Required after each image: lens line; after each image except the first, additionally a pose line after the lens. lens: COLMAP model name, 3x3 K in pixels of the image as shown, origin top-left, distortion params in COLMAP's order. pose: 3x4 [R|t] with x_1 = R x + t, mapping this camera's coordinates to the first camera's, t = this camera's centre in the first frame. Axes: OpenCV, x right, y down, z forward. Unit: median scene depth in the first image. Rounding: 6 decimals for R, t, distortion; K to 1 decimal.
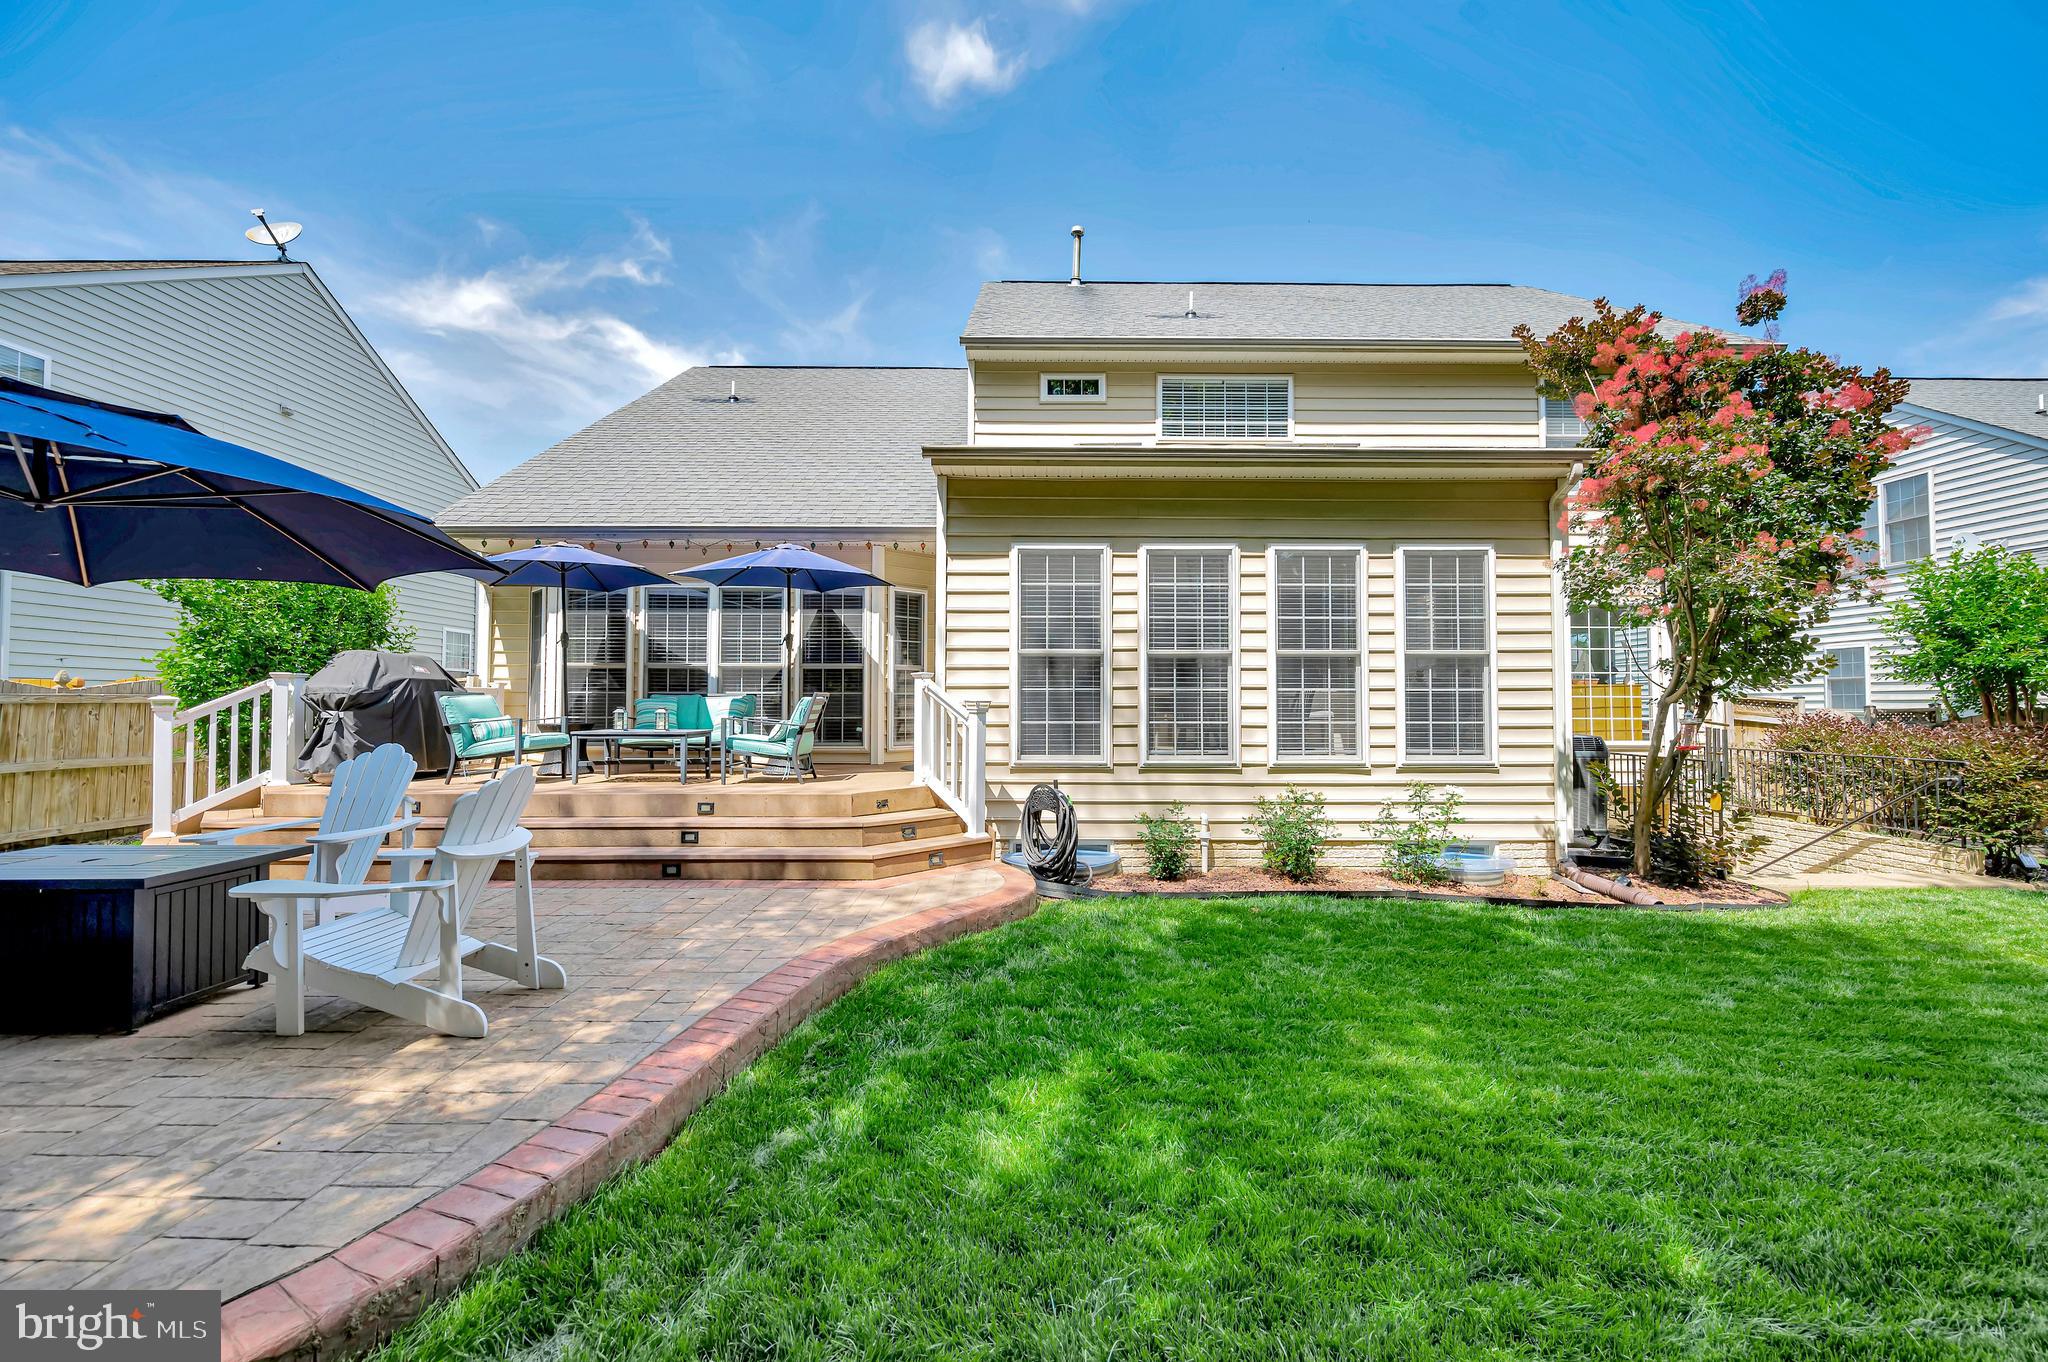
lens RADIAL K [[808.5, 0, 1024.0], [0, 808.5, 681.0], [0, 0, 1]] dist [0.000010, -0.000014]
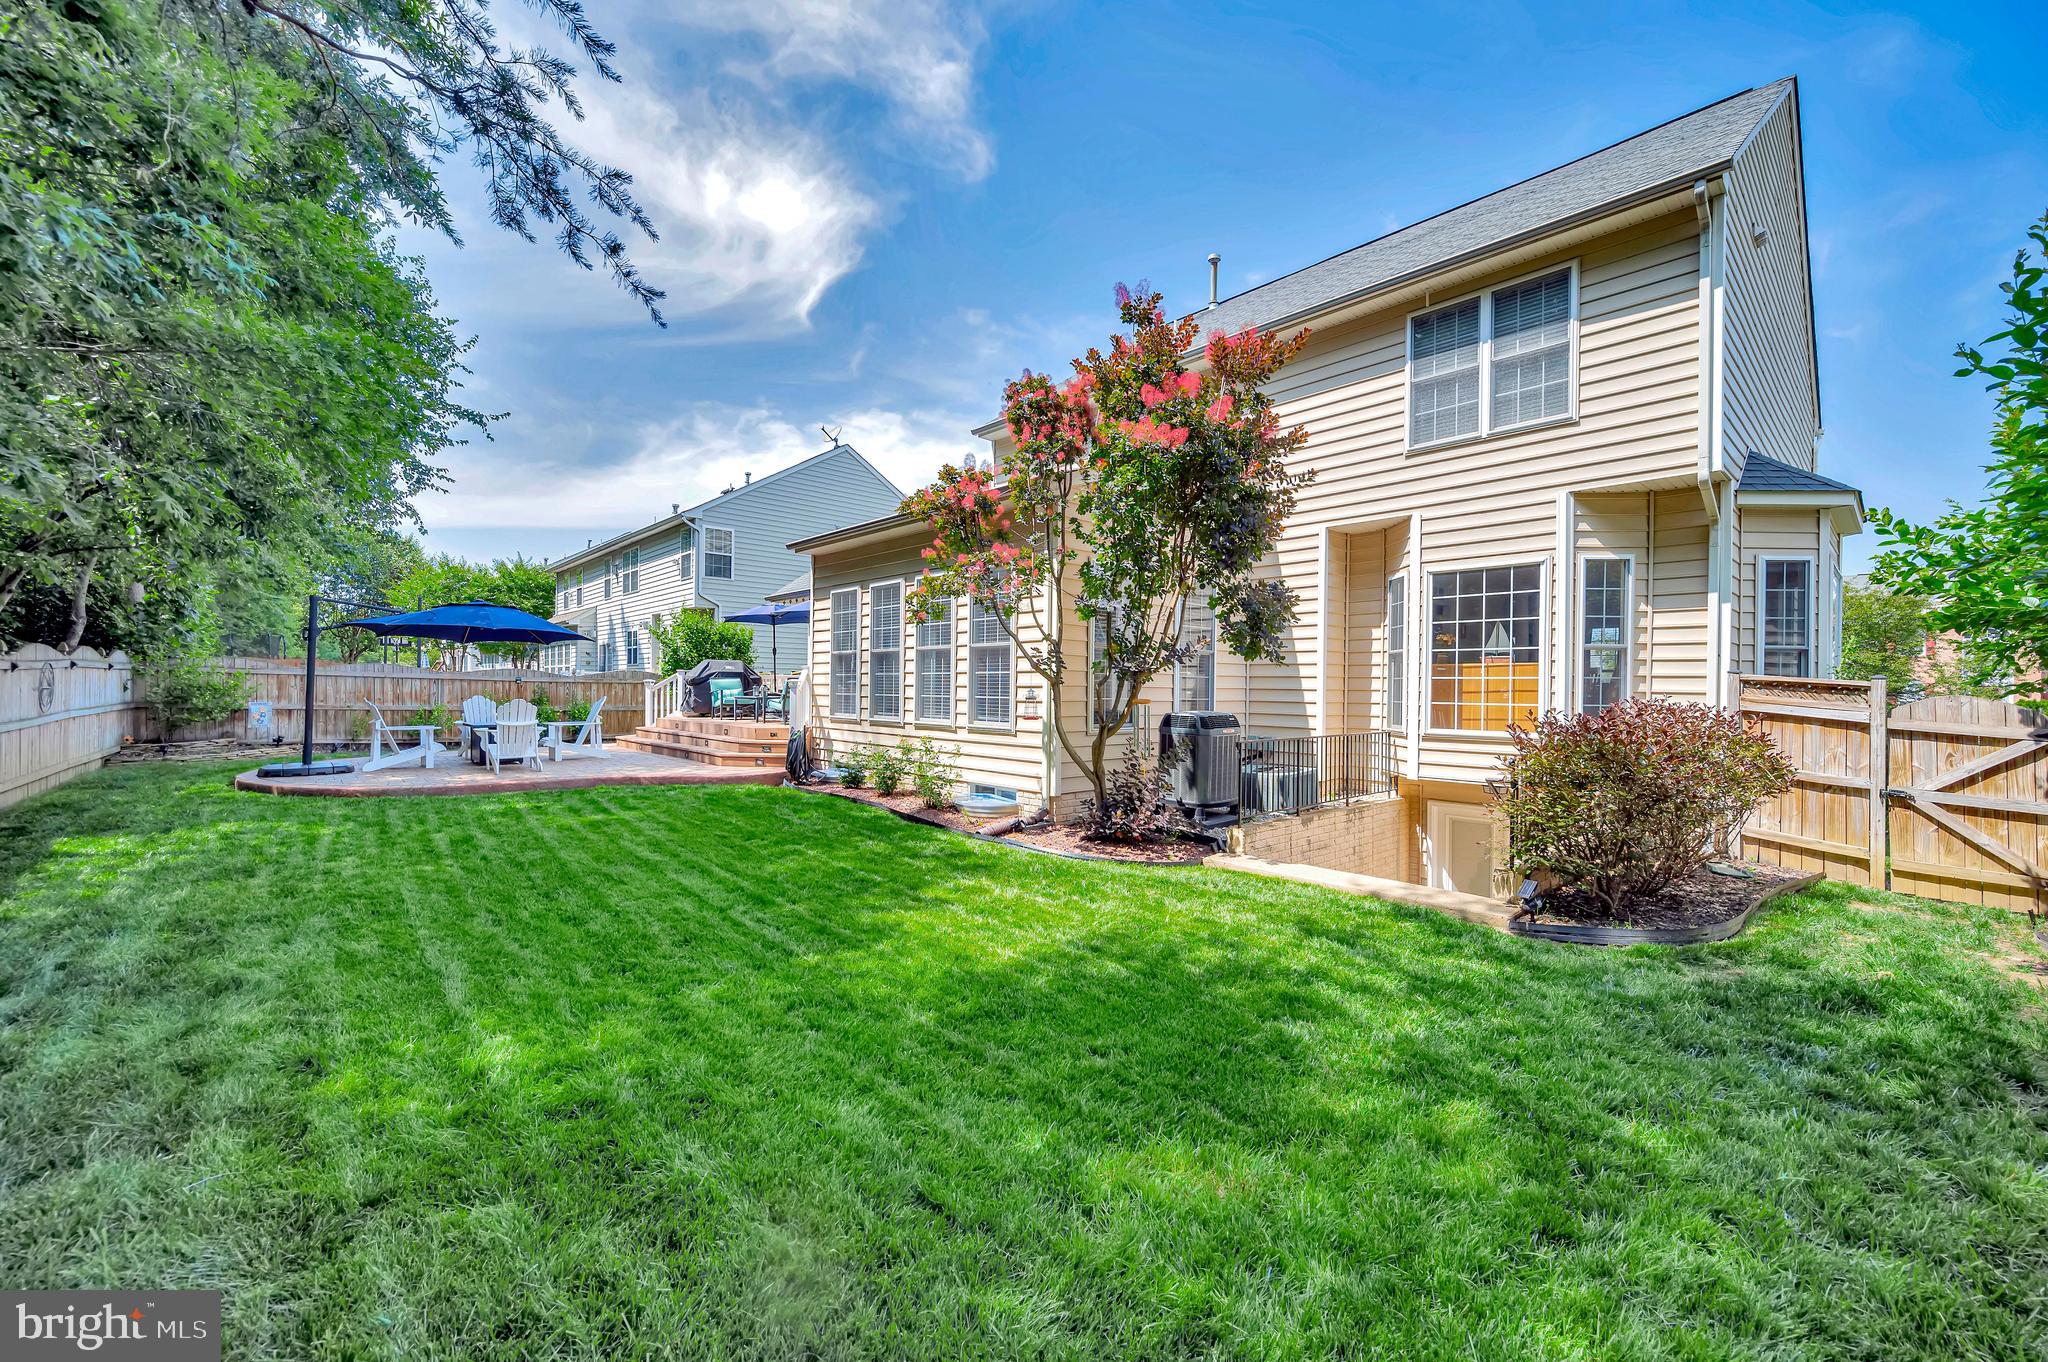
lens RADIAL K [[808.5, 0, 1024.0], [0, 808.5, 681.0], [0, 0, 1]] dist [0.000010, -0.000014]
pose [[0.664893, -0.002431, -0.746935, 1.152847], [0.010254, 0.999930, 0.005874, 0.012983], [0.746869, -0.011565, 0.664871, 0.114355]]
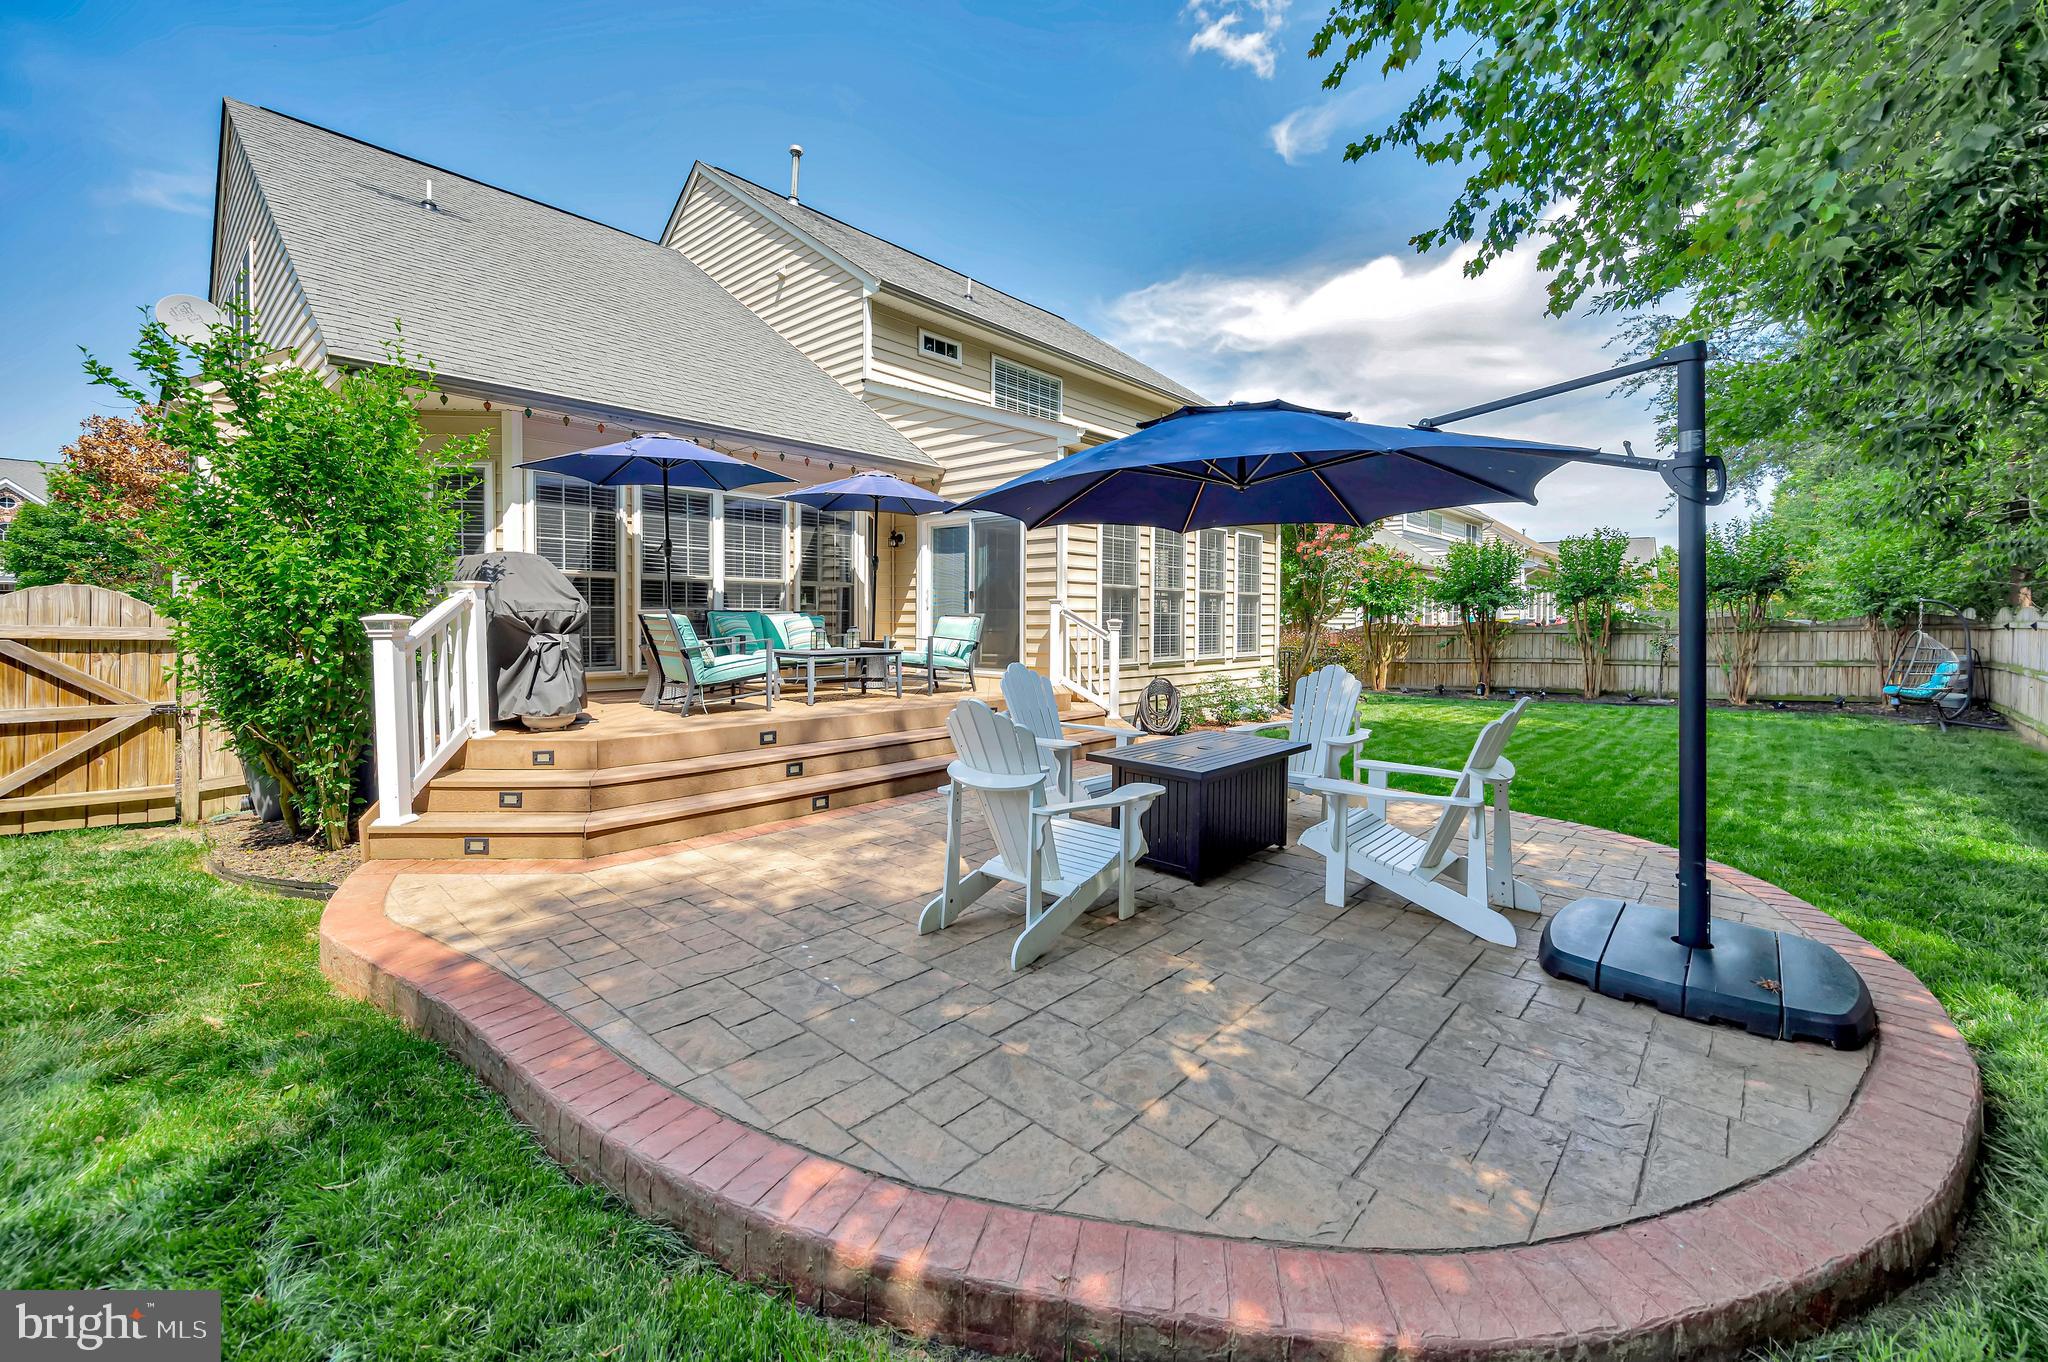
lens RADIAL K [[839.9, 0, 1030.2], [0, 839.9, 623.5], [0, 0, 1]] dist [-0.002384, -0.000224]
pose [[0.665855, -0.002376, 0.746077, -0.862118], [-0.028165, 0.999202, 0.028318, -0.006272], [-0.745549, -0.039869, 0.665257, 0.099022]]
